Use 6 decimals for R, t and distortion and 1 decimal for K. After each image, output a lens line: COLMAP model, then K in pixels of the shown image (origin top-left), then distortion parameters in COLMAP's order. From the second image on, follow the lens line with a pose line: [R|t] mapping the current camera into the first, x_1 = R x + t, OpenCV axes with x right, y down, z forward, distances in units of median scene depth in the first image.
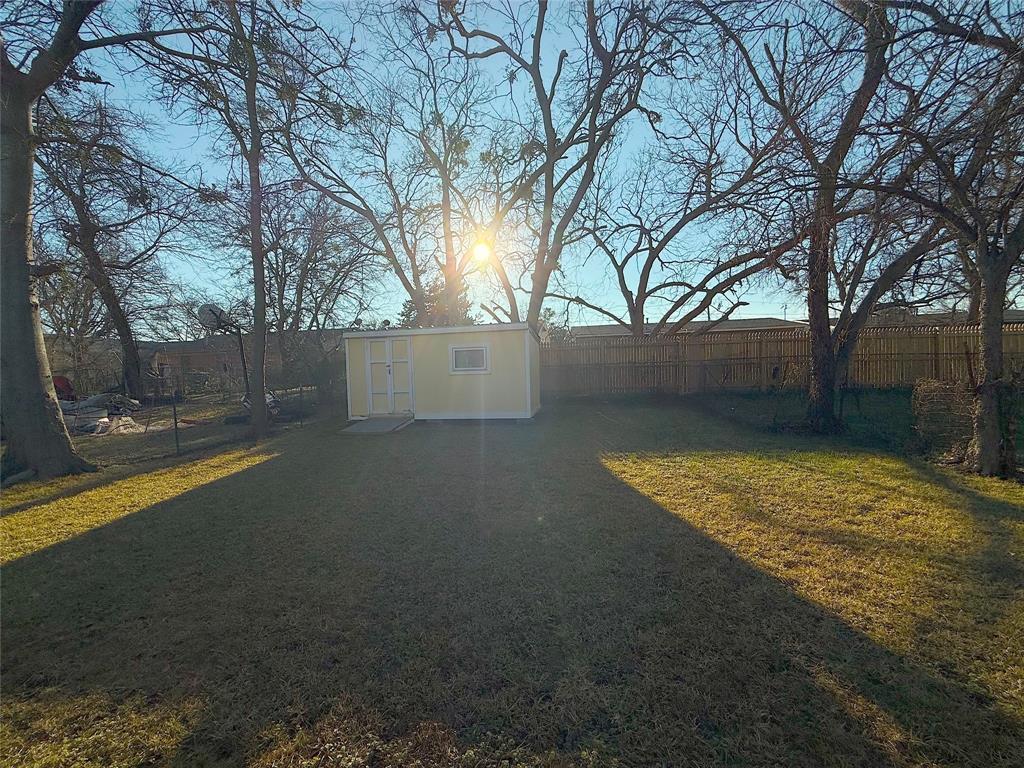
lens RADIAL K [[405.2, 0, 512.1], [0, 405.2, 384.9], [0, 0, 1]] dist [-0.000533, 0.000553]
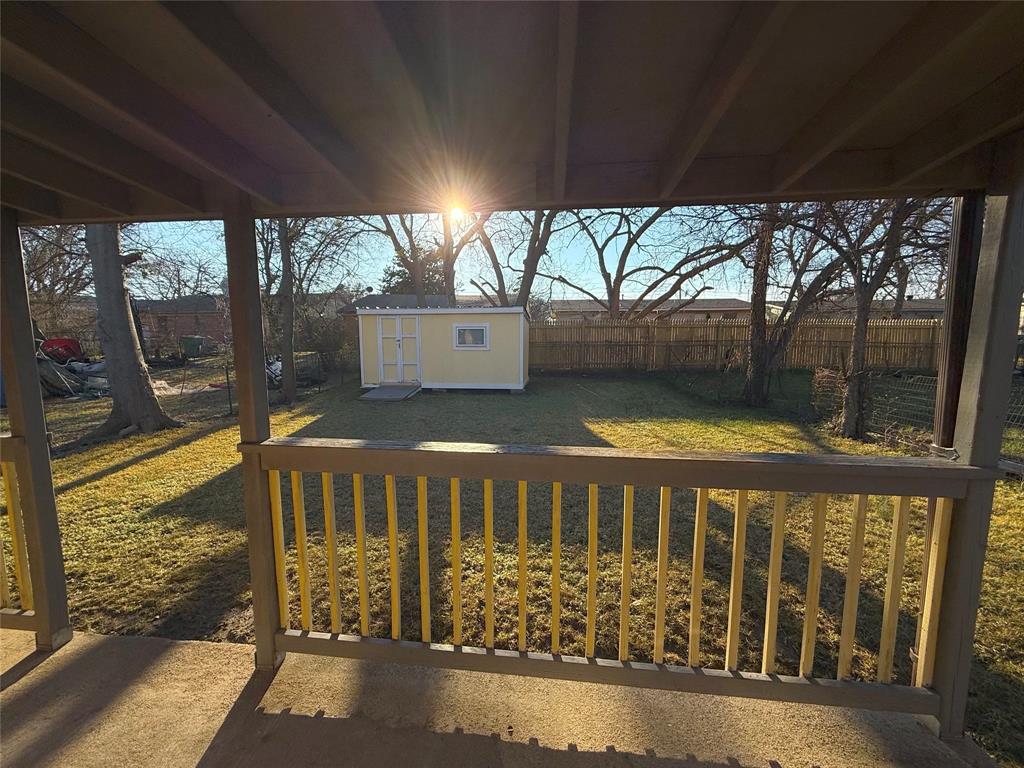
lens RADIAL K [[405.2, 0, 512.1], [0, 405.2, 383.8], [0, 0, 1]] dist [-0.000533, 0.000553]
pose [[0.997637, 0.020788, 0.065490, -0.035745], [-0.025859, 0.996652, 0.077560, -0.013507], [-0.063659, -0.079070, 0.994834, -0.096552]]
